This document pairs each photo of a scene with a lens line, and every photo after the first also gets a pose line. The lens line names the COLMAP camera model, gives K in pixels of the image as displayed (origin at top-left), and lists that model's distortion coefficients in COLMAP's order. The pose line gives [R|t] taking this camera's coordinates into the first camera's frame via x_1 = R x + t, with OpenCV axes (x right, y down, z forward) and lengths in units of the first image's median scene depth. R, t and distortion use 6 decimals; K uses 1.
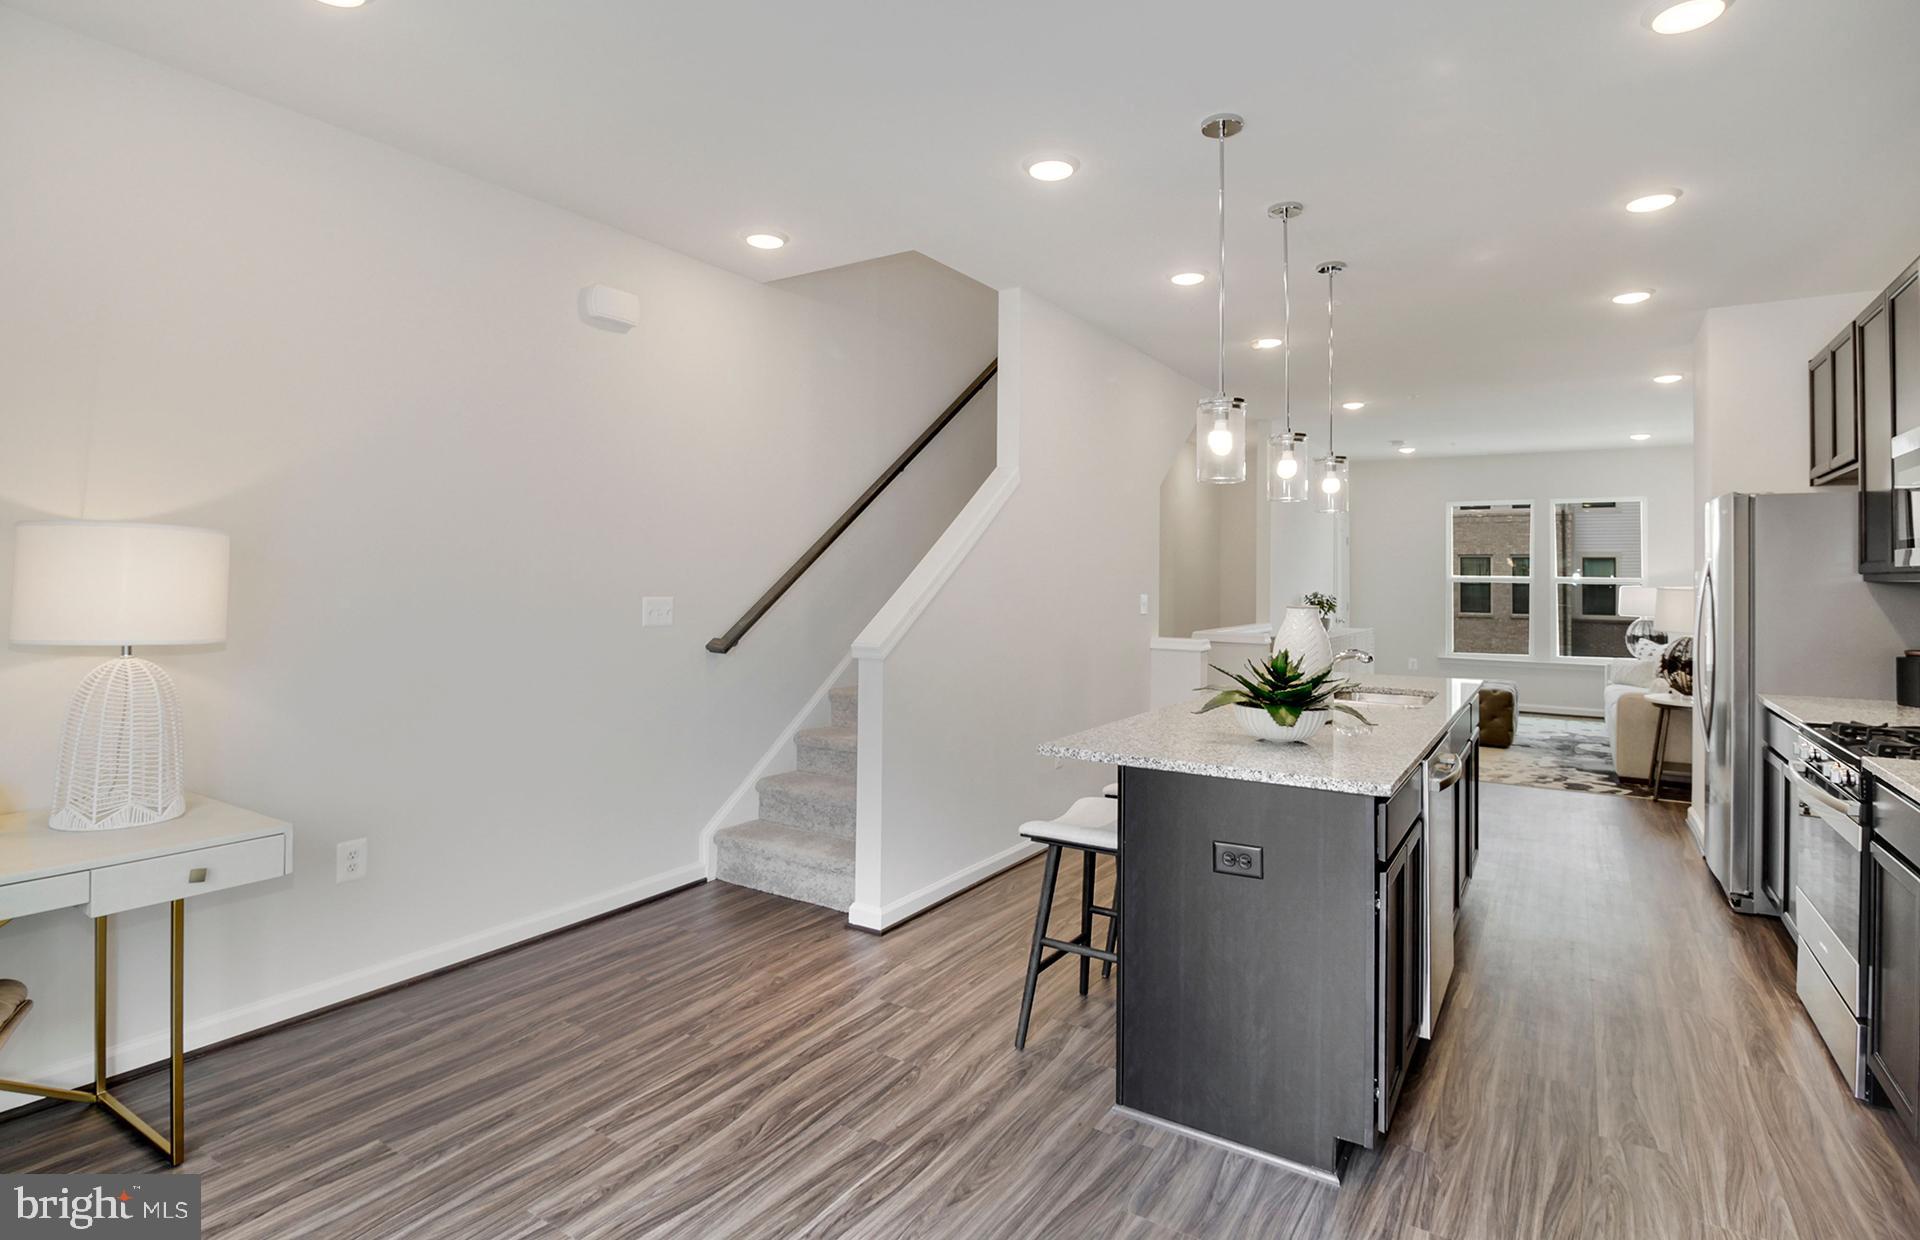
lens RADIAL K [[953.5, 0, 990.8], [0, 953.5, 558.7], [0, 0, 1]] dist [-0.000909, -0.000424]
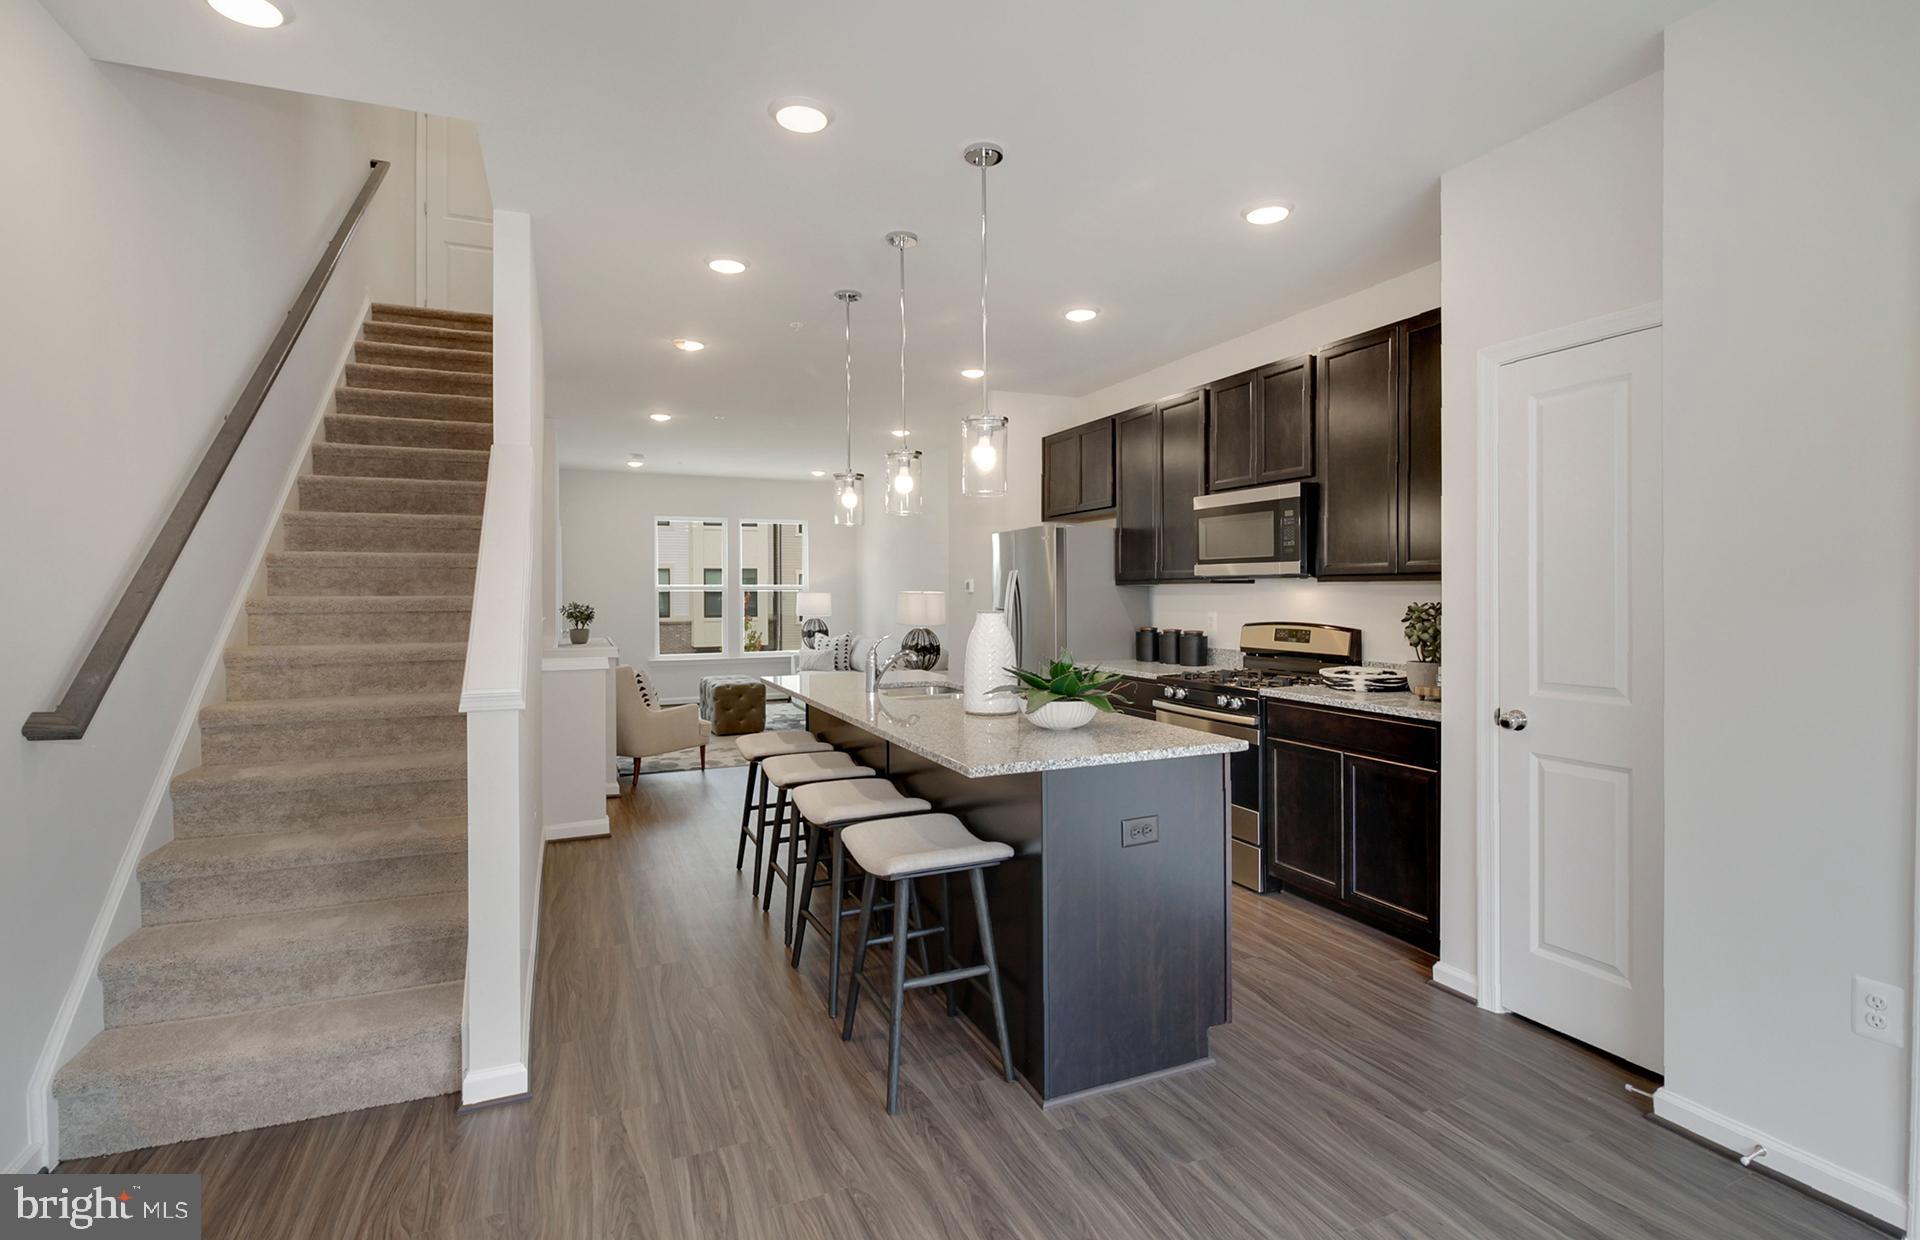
lens RADIAL K [[915.3, 0, 980.9], [0, 915.3, 584.3], [0, 0, 1]] dist [-0.001673, -0.000957]
pose [[0.561907, -0.007736, 0.827164, -0.403275], [-0.006713, 0.999881, 0.013911, 0.002416], [-0.827173, -0.013370, 0.561788, 0.289765]]
